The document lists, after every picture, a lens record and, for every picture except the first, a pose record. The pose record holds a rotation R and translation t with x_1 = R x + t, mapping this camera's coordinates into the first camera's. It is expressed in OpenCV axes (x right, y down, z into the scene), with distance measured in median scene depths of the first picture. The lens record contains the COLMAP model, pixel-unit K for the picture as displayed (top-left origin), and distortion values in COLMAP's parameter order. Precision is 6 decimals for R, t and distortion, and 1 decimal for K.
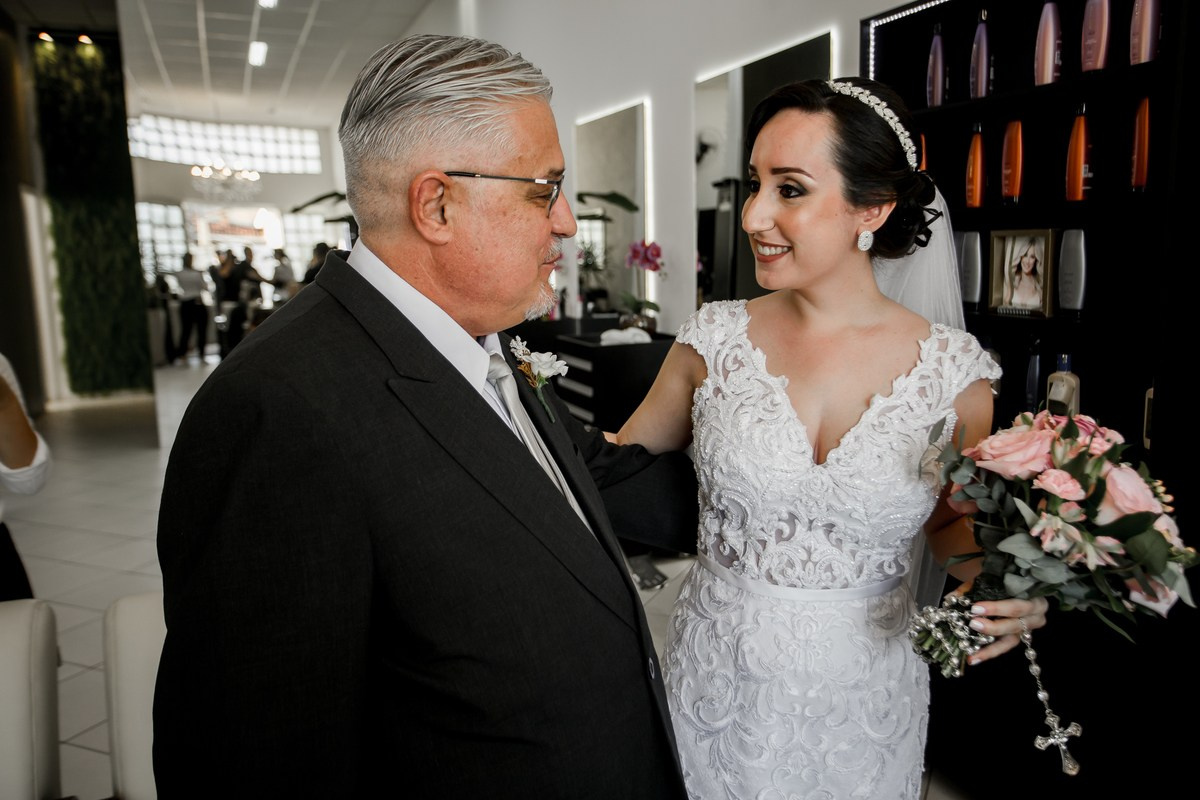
lens RADIAL K [[1021.8, 0, 603.6], [0, 1021.8, 374.9], [0, 0, 1]] dist [0.070427, -0.001725]
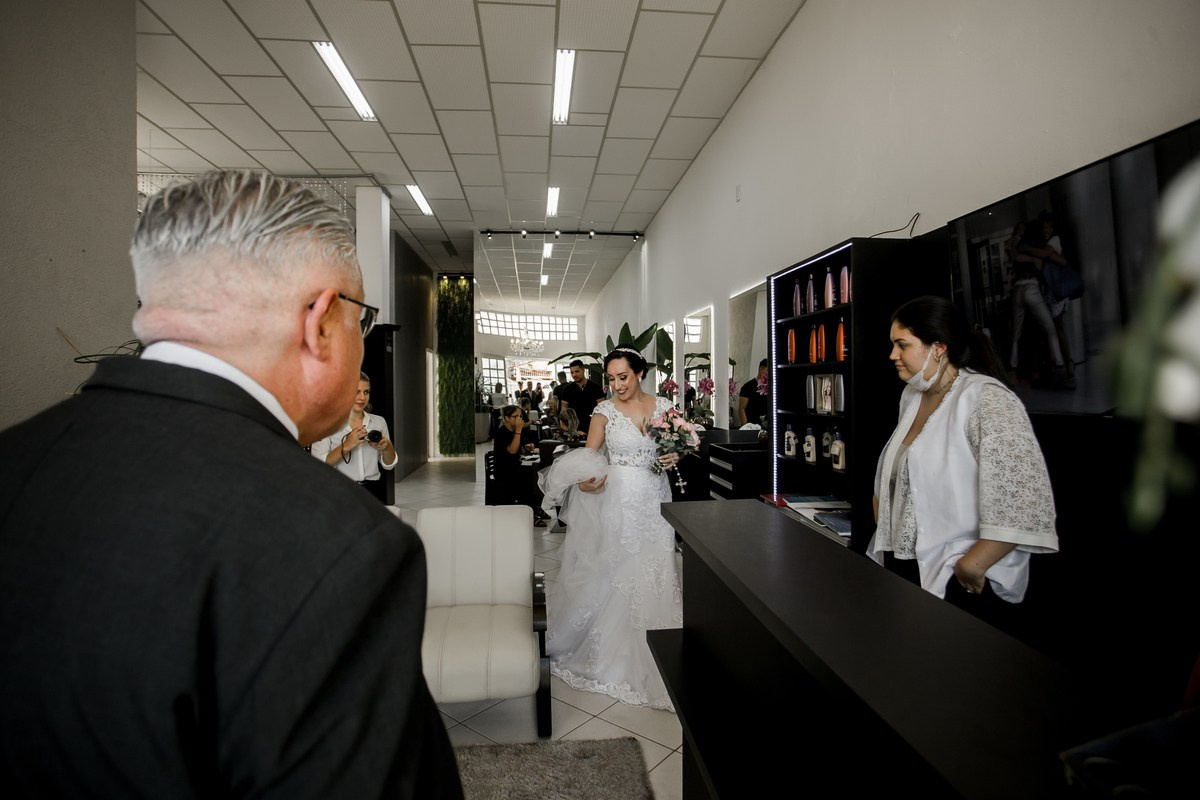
lens RADIAL K [[616.8, 0, 593.0], [0, 616.8, 377.4], [0, 0, 1]] dist [-0.016607, 0.000303]
pose [[0.969726, 0.021023, -0.243290, 0.258326], [-0.053632, 0.990297, -0.128200, 0.055716], [0.238235, 0.137367, 0.961444, -0.339742]]
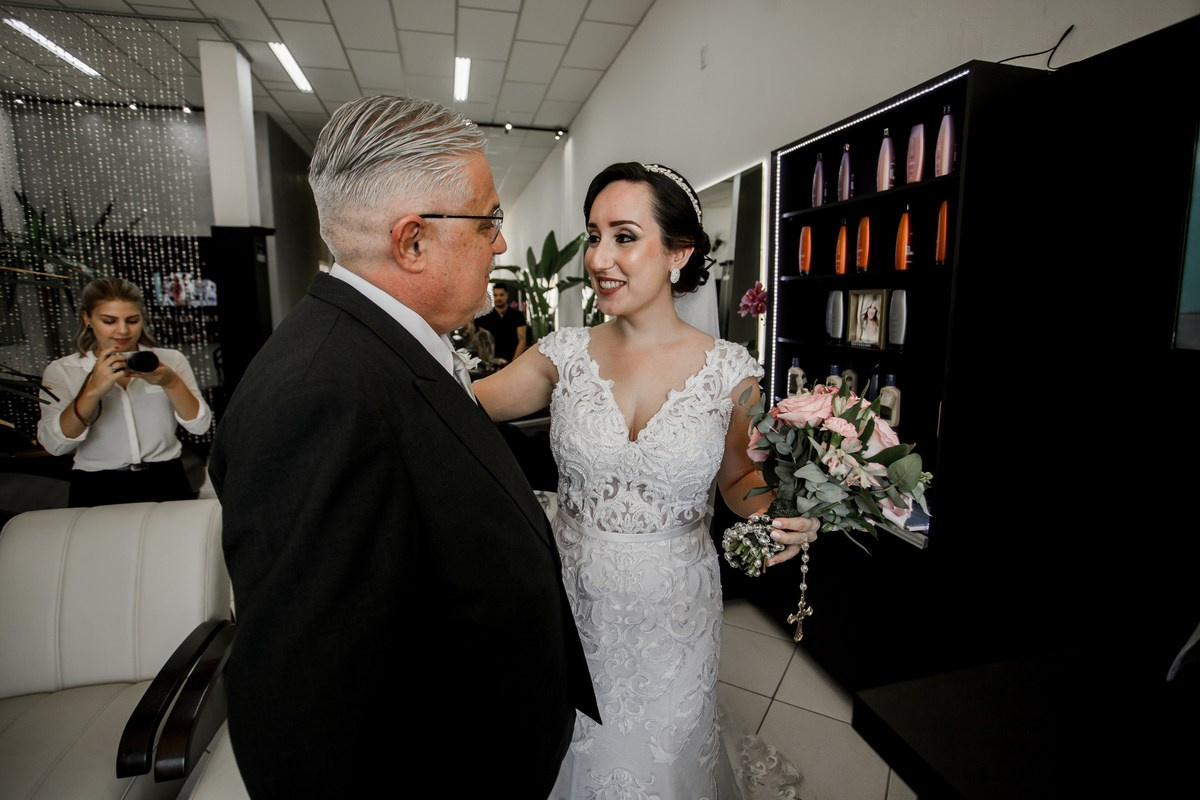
lens RADIAL K [[616.8, 0, 593.0], [0, 616.8, 377.4], [0, 0, 1]] dist [-0.016607, 0.000303]
pose [[0.993846, 0.040084, -0.103264, 0.113275], [-0.040533, 0.999176, -0.002255, 0.003102], [0.103088, 0.006427, 0.994651, 0.089294]]
